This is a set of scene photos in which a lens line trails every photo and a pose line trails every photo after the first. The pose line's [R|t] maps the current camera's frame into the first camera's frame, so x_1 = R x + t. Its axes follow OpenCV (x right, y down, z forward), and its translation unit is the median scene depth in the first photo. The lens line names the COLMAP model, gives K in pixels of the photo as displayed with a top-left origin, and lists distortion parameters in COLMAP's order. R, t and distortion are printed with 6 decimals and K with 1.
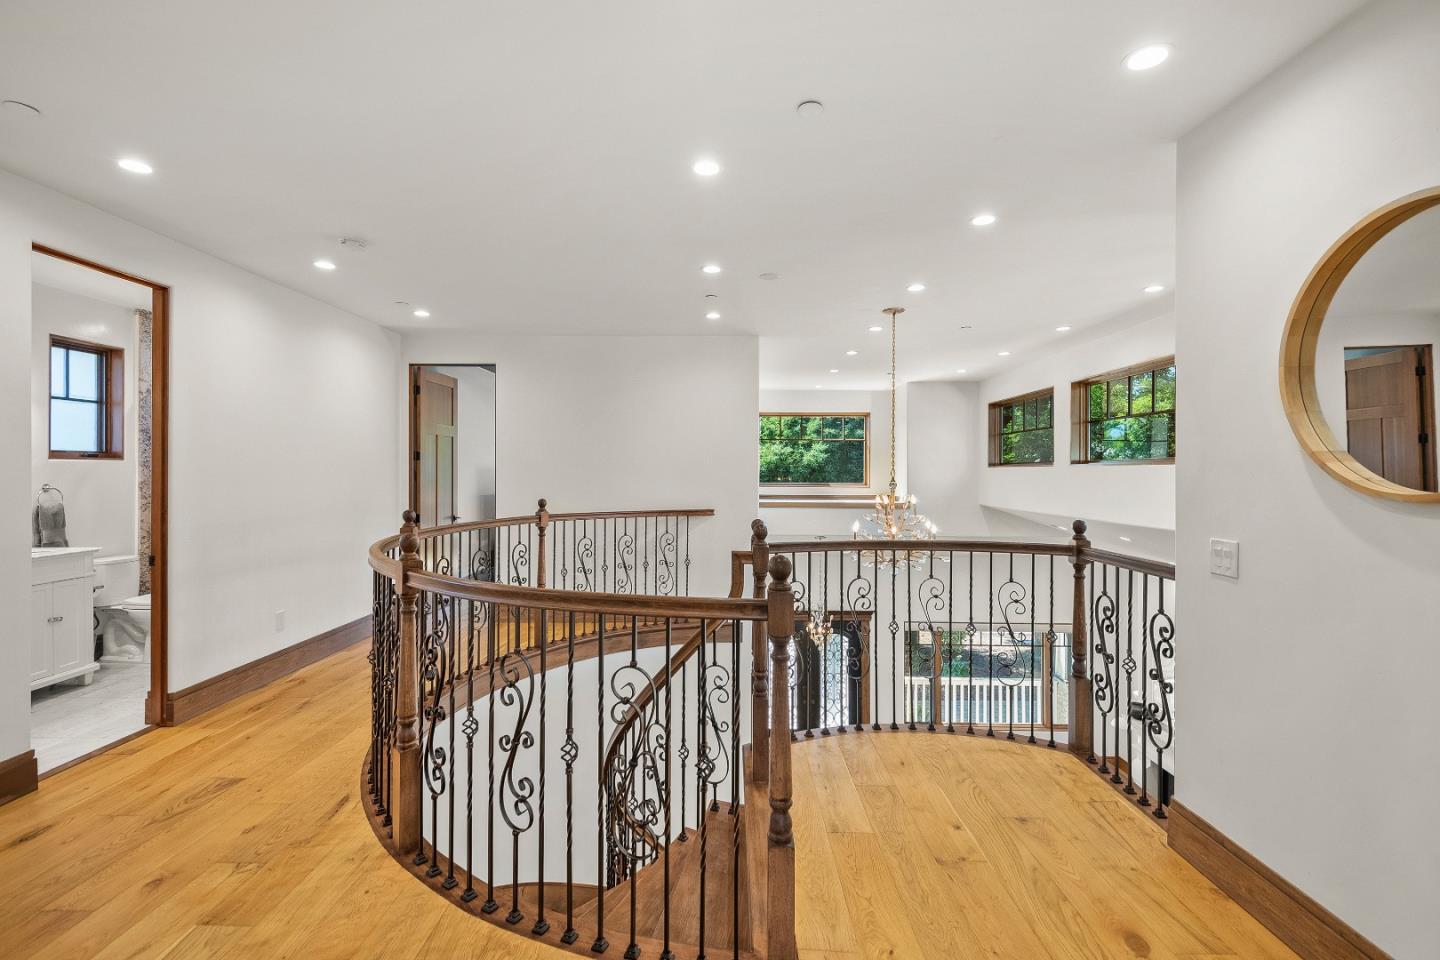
lens RADIAL K [[652.7, 0, 729.9], [0, 652.7, 469.2], [0, 0, 1]] dist [0.017086, -0.009679]
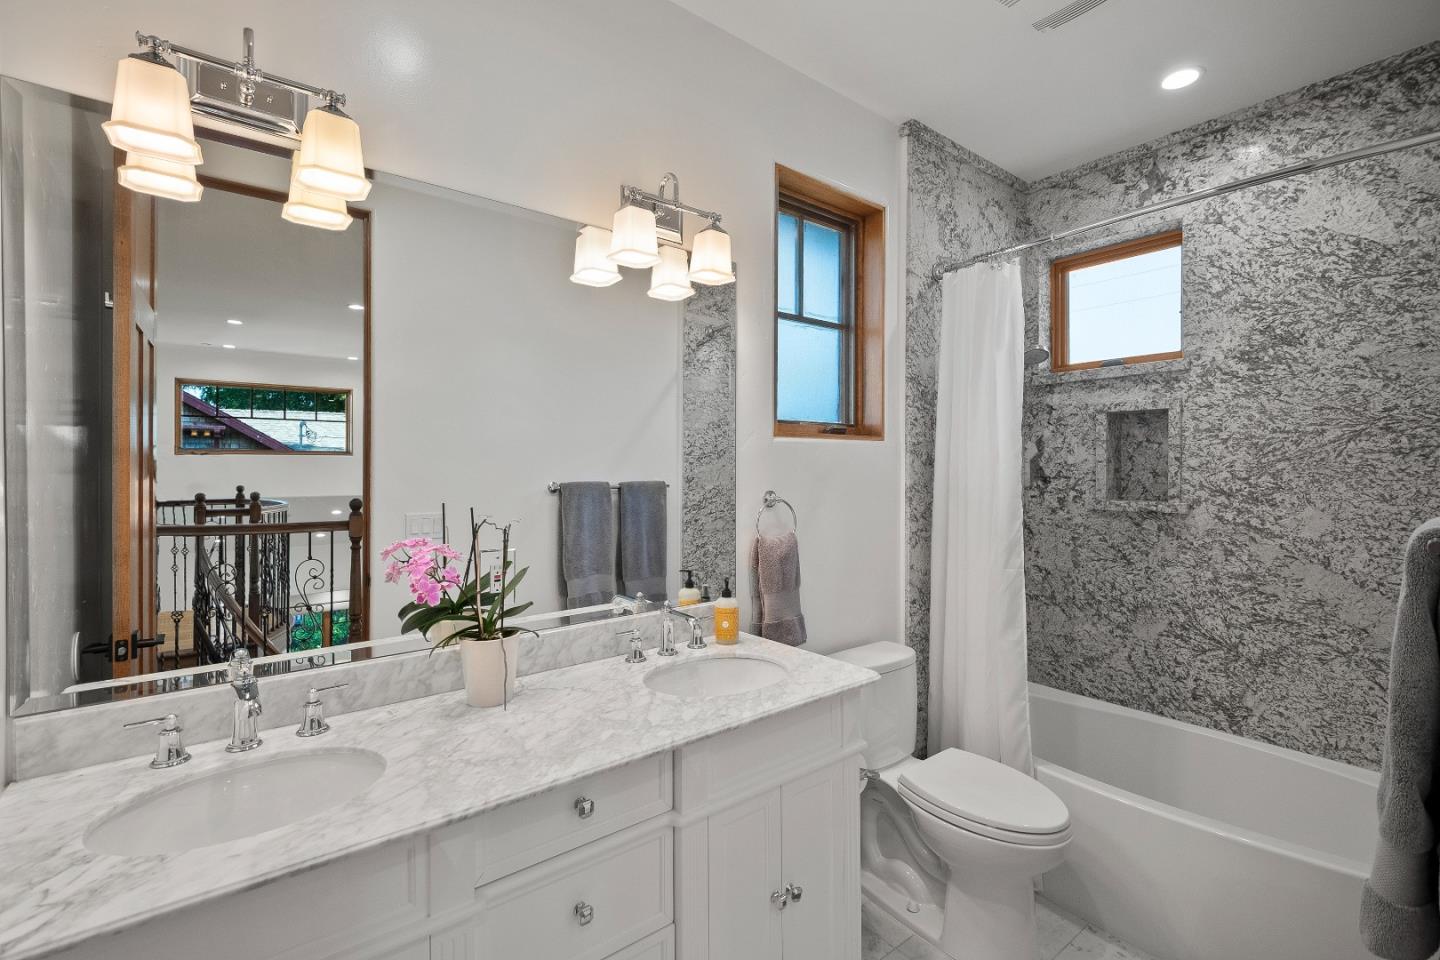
lens RADIAL K [[652.7, 0, 712.0], [0, 652.7, 471.3], [0, 0, 1]] dist [0.017086, -0.009679]
pose [[0.634106, 0.006983, -0.773215, -0.639077], [-0.003800, 0.999975, 0.005915, 0.005945], [0.773237, -0.000813, 0.634117, 0.608227]]
